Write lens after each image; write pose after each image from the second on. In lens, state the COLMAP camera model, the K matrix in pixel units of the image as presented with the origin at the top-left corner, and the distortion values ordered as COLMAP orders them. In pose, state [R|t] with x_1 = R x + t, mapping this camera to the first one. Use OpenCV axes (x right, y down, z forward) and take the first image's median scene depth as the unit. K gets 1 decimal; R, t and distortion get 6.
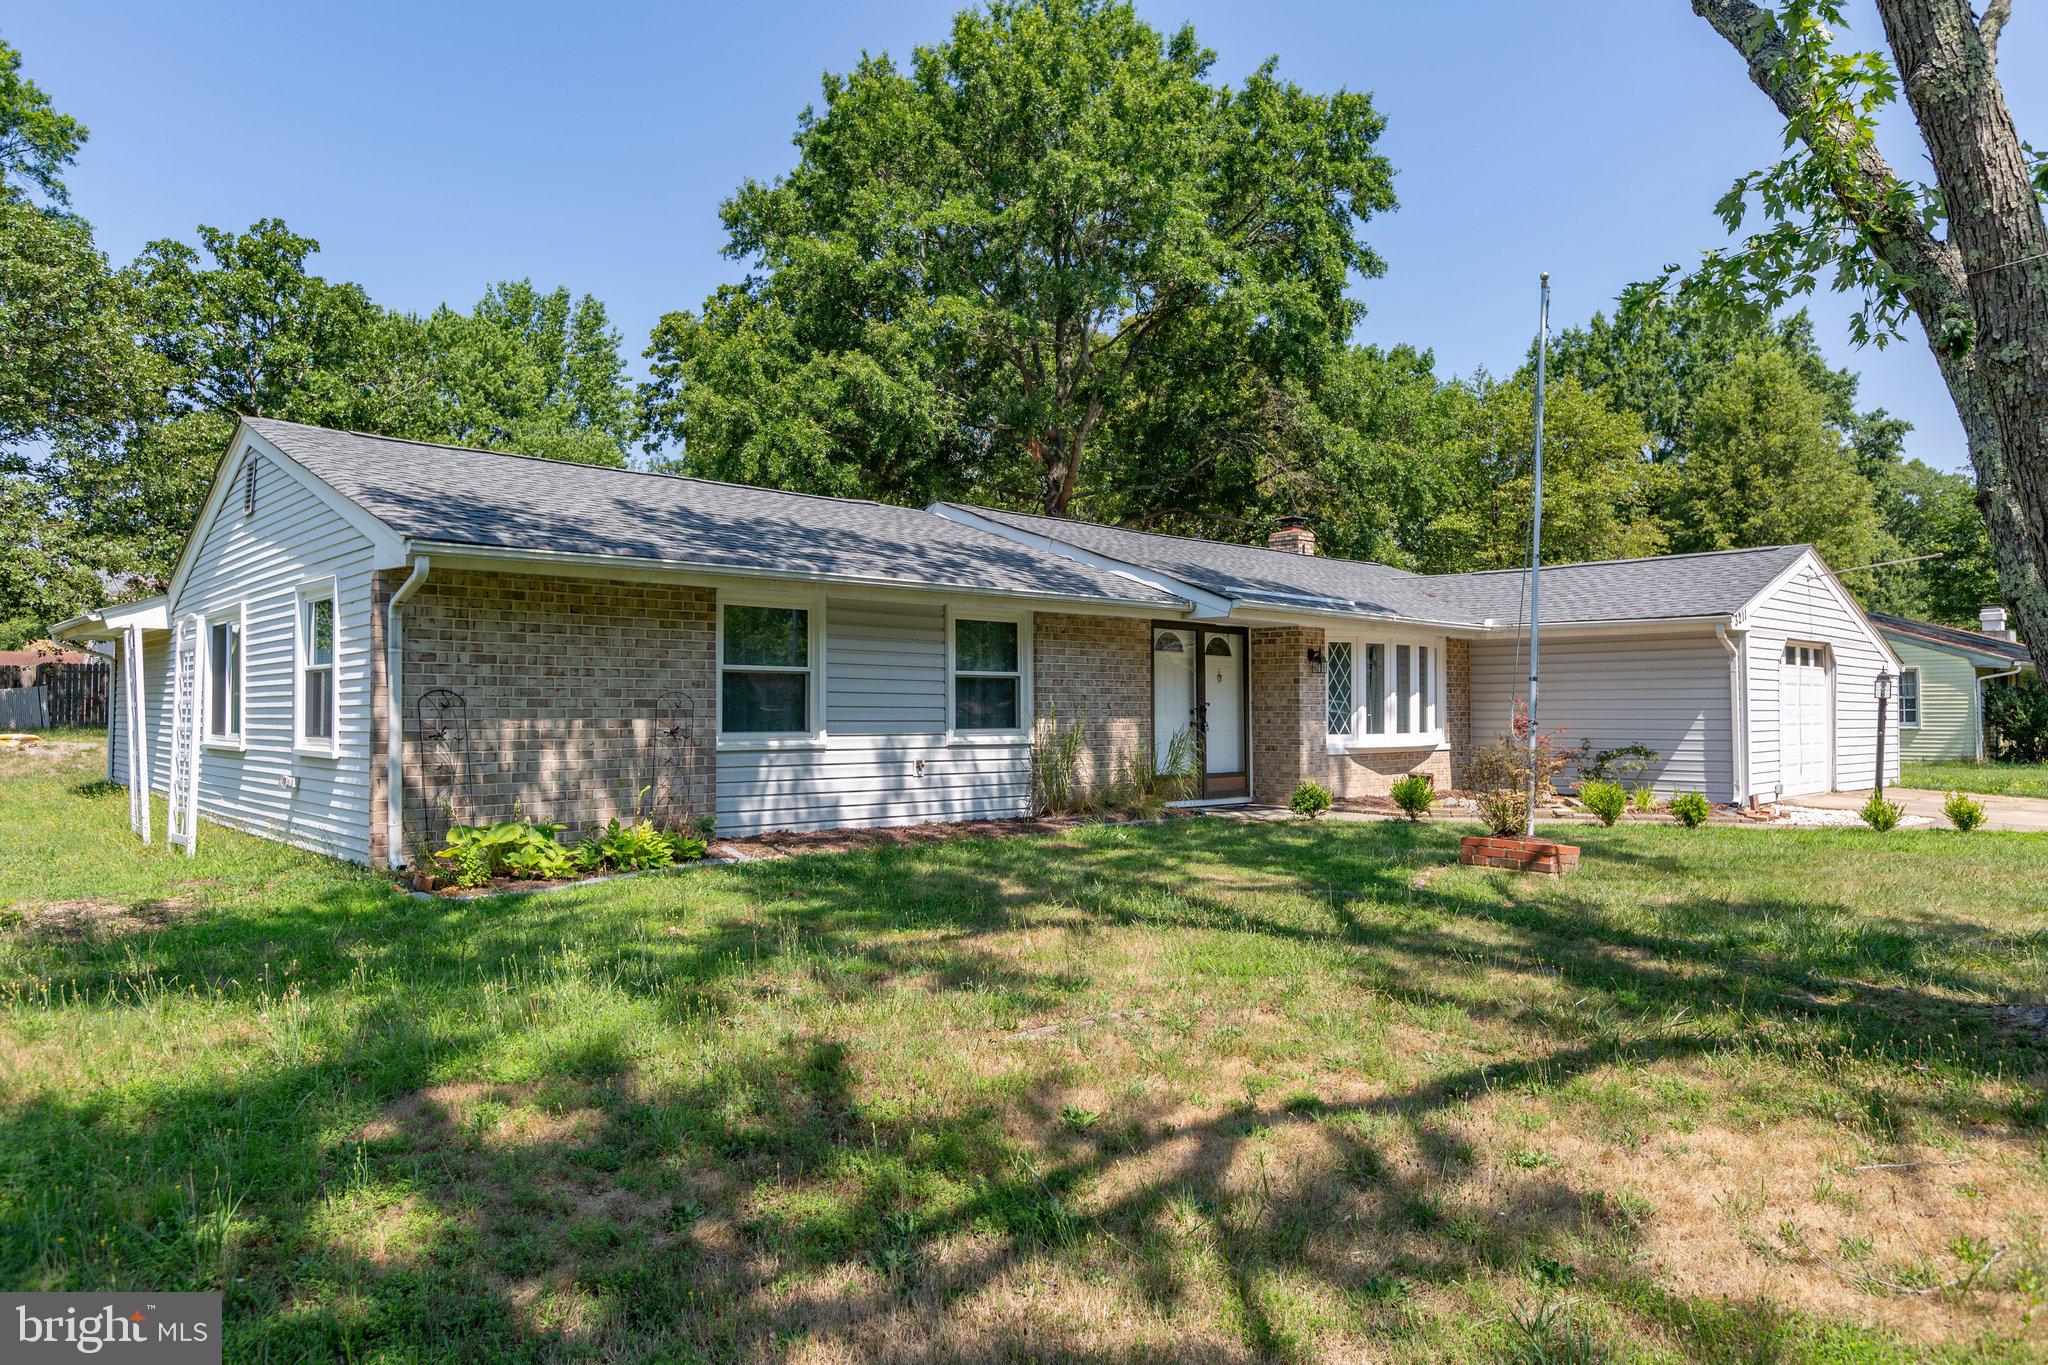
lens RADIAL K [[1299.9, 0, 1024.0], [0, 1299.9, 682.5], [0, 0, 1]] dist [-0.003748, -0.001018]
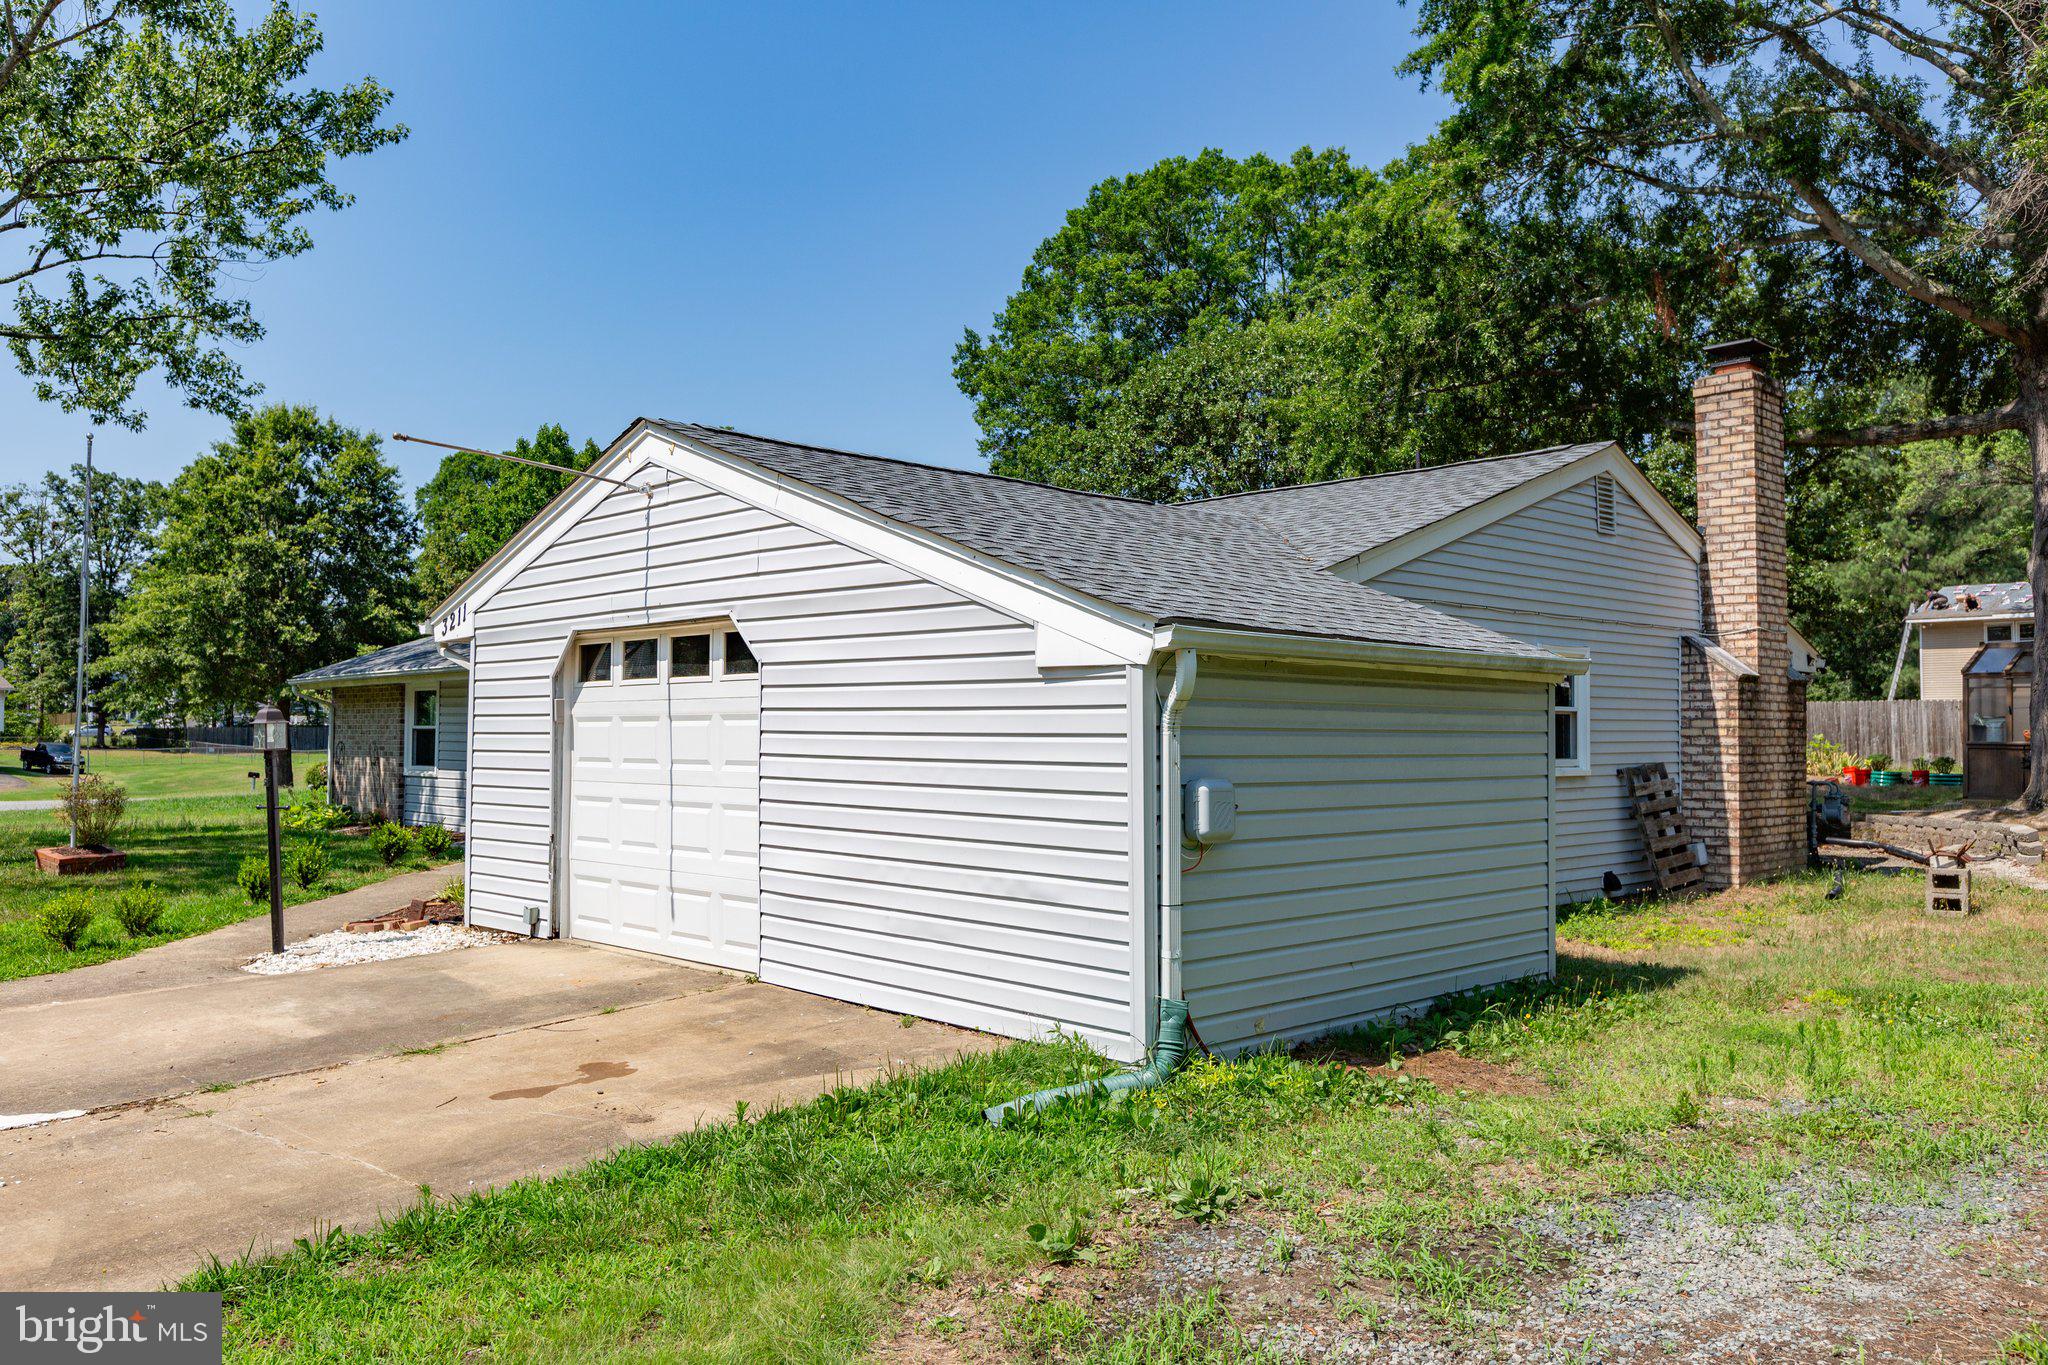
lens RADIAL K [[1534.1, 0, 1024.0], [0, 1534.1, 682.5], [0, 0, 1]] dist [-0.006262, -0.002737]
pose [[0.012502, -0.036674, -0.999249, 1.609930], [0.018736, 0.999160, -0.036436, 0.015804], [0.999746, -0.018266, 0.013178, 1.571263]]
